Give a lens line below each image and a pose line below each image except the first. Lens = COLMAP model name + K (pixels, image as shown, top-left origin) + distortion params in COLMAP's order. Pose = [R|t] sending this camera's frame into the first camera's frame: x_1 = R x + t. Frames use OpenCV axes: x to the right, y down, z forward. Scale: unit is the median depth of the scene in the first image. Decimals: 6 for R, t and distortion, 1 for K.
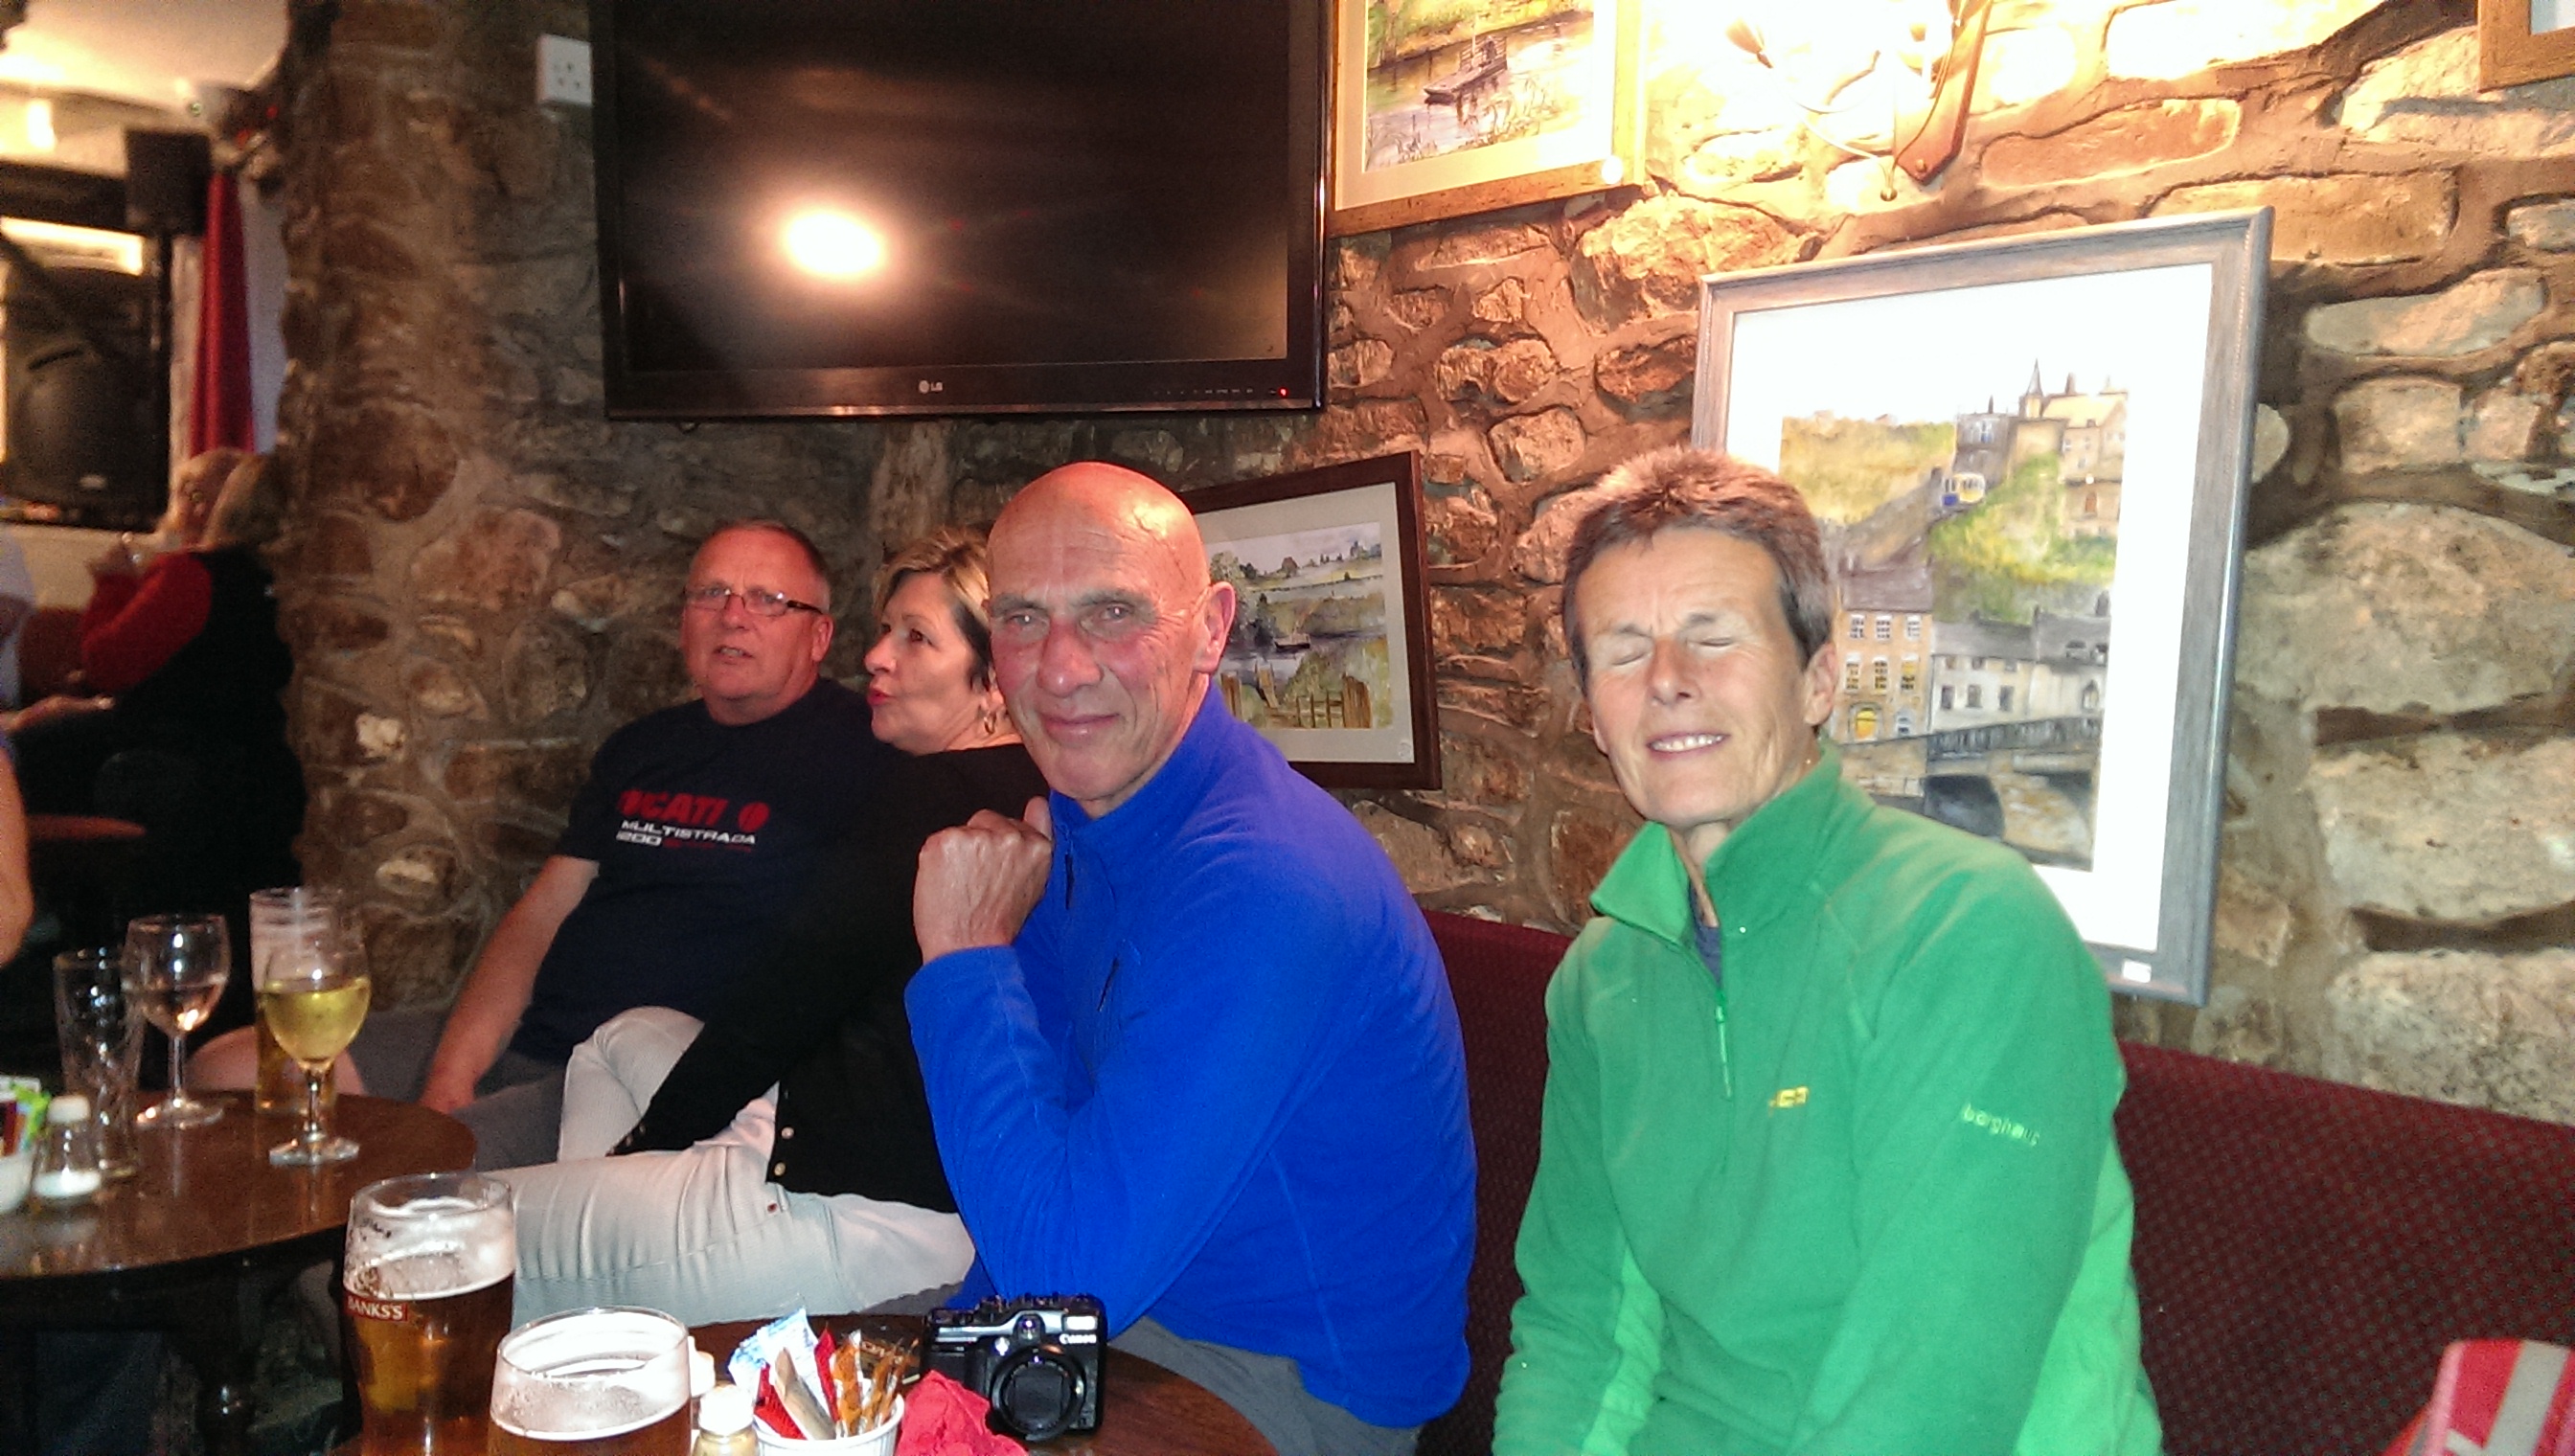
lens RADIAL K [[1813.8, 0, 1302.9], [0, 1813.8, 743.8], [0, 0, 1]] dist [0.054730, -0.050624]
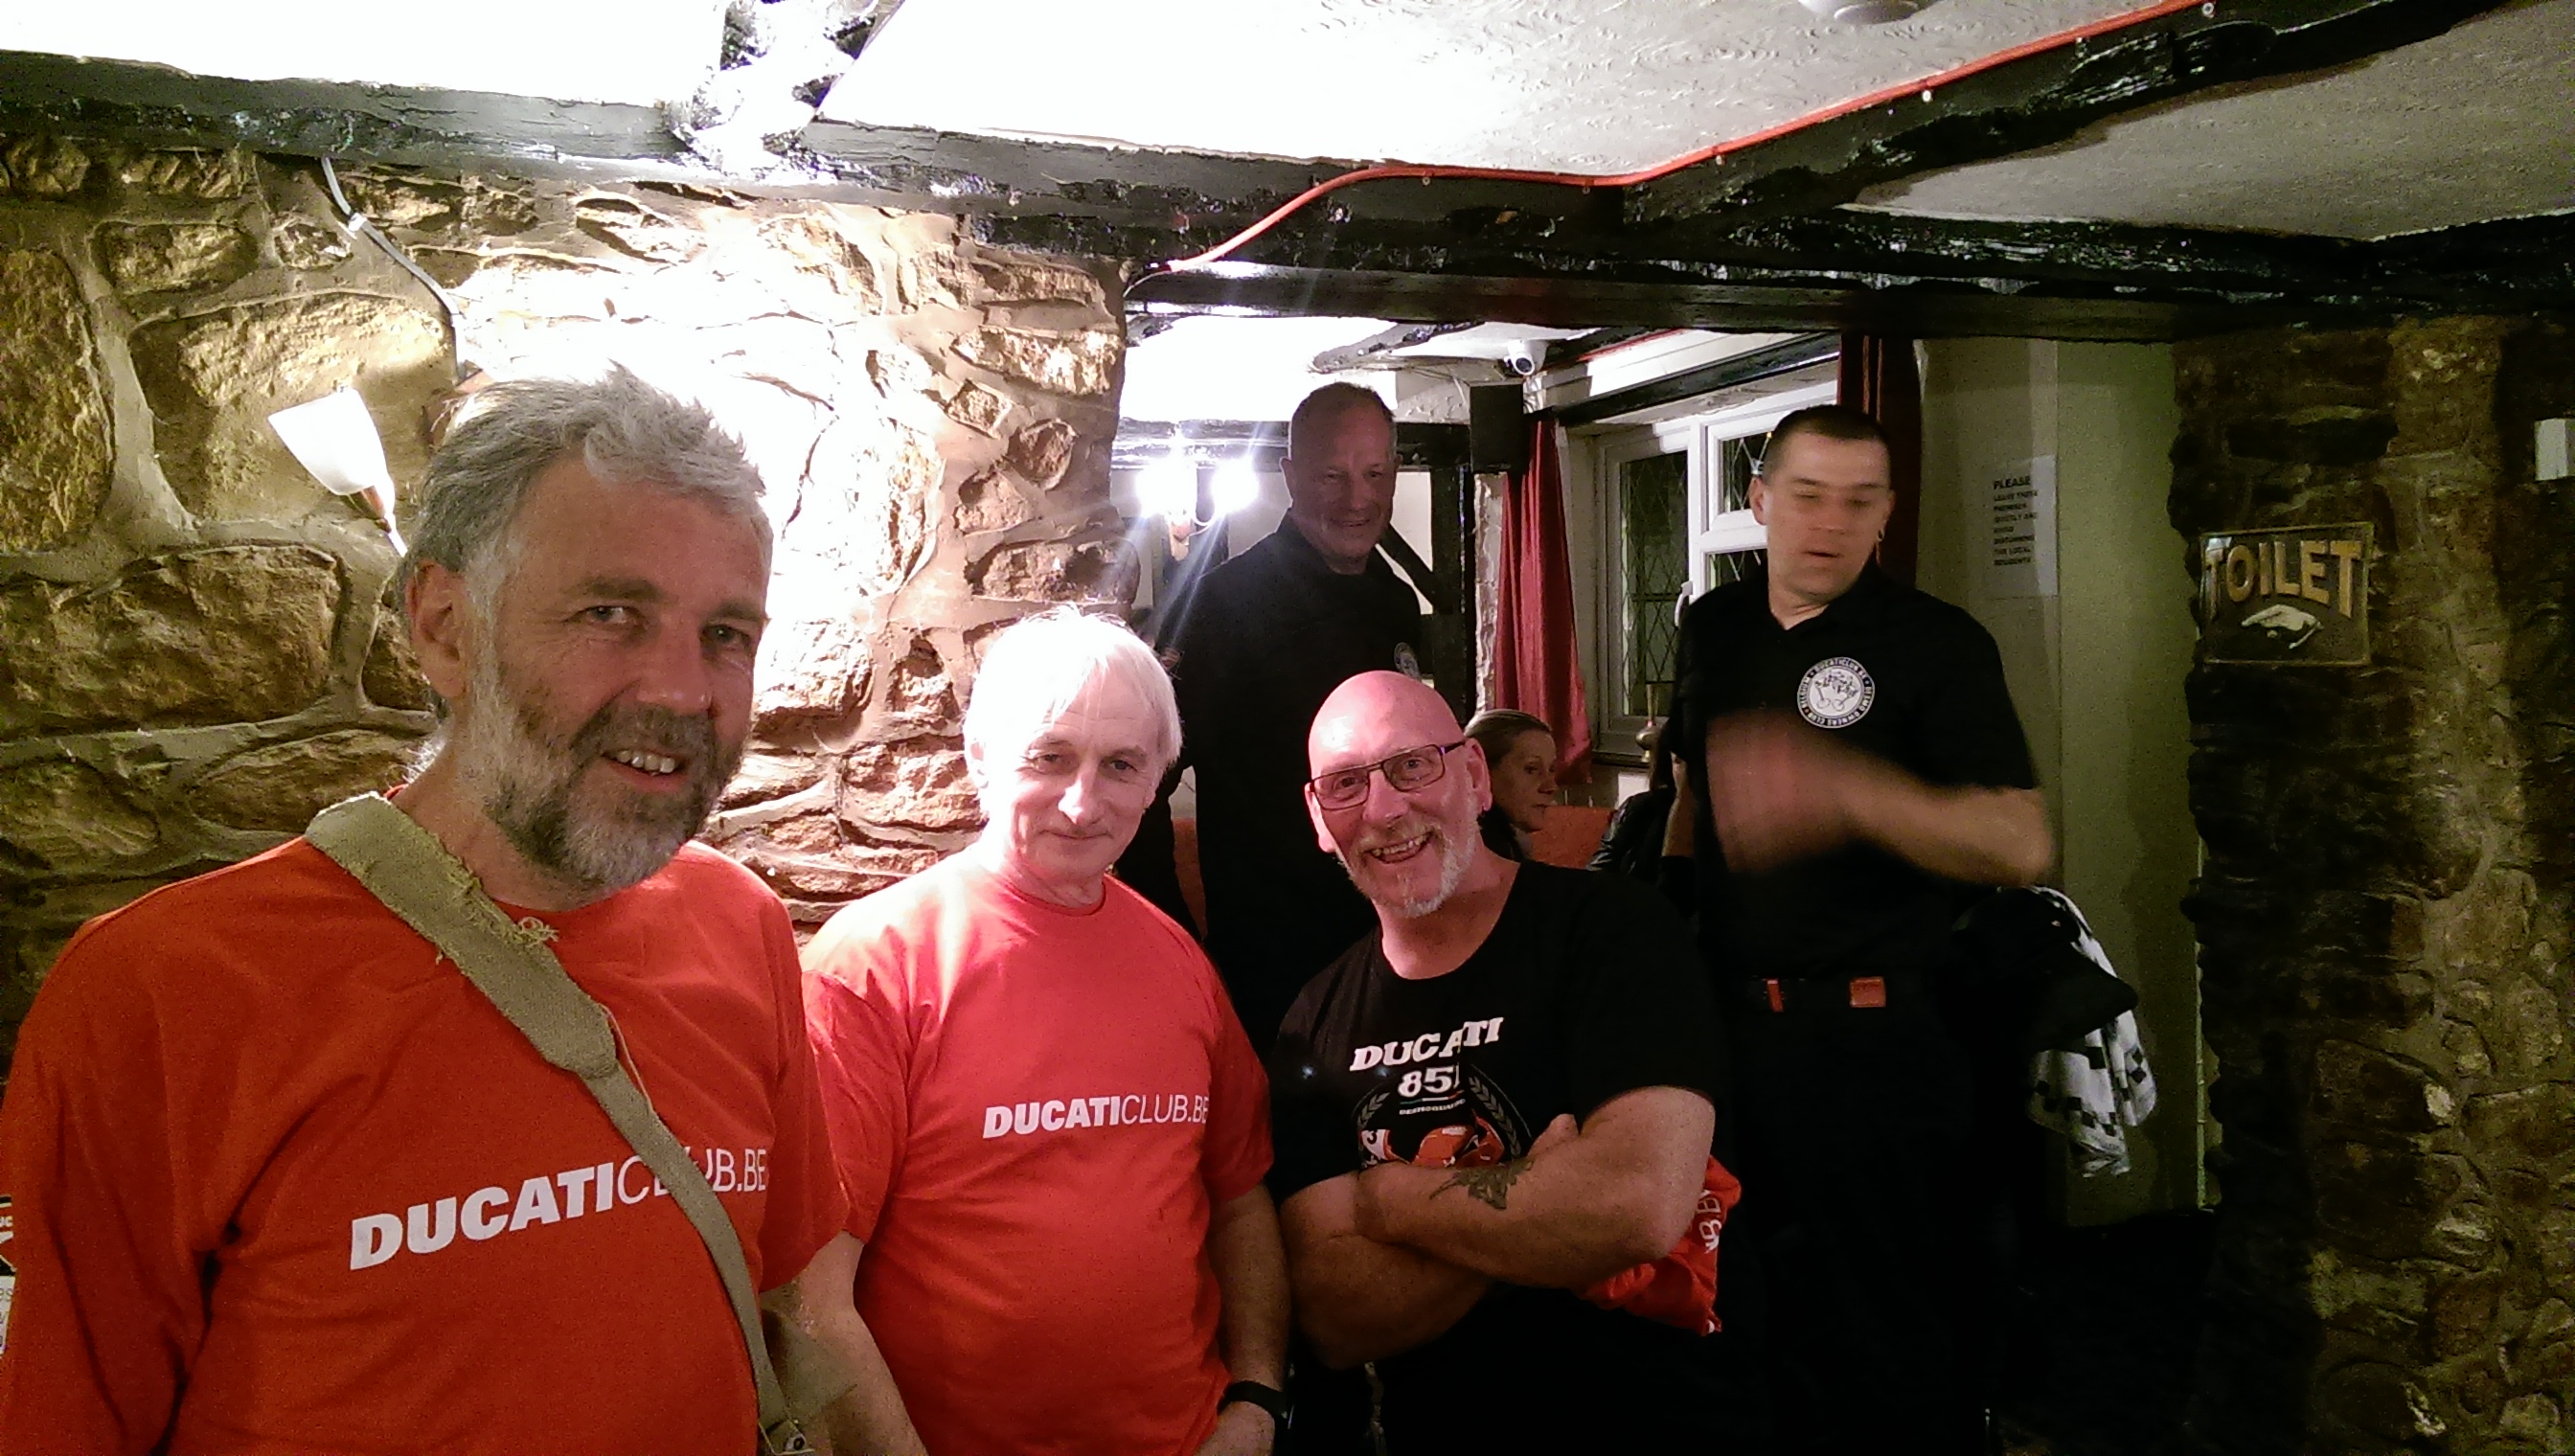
lens RADIAL K [[1845.8, 0, 1266.2], [0, 1845.8, 731.1], [0, 0, 1]] dist [0.062028, -0.073133]
pose [[0.935274, -0.042623, -0.351350, -0.753839], [0.040749, 0.999088, -0.012729, -0.234272], [0.351572, -0.002412, 0.936158, -0.244678]]
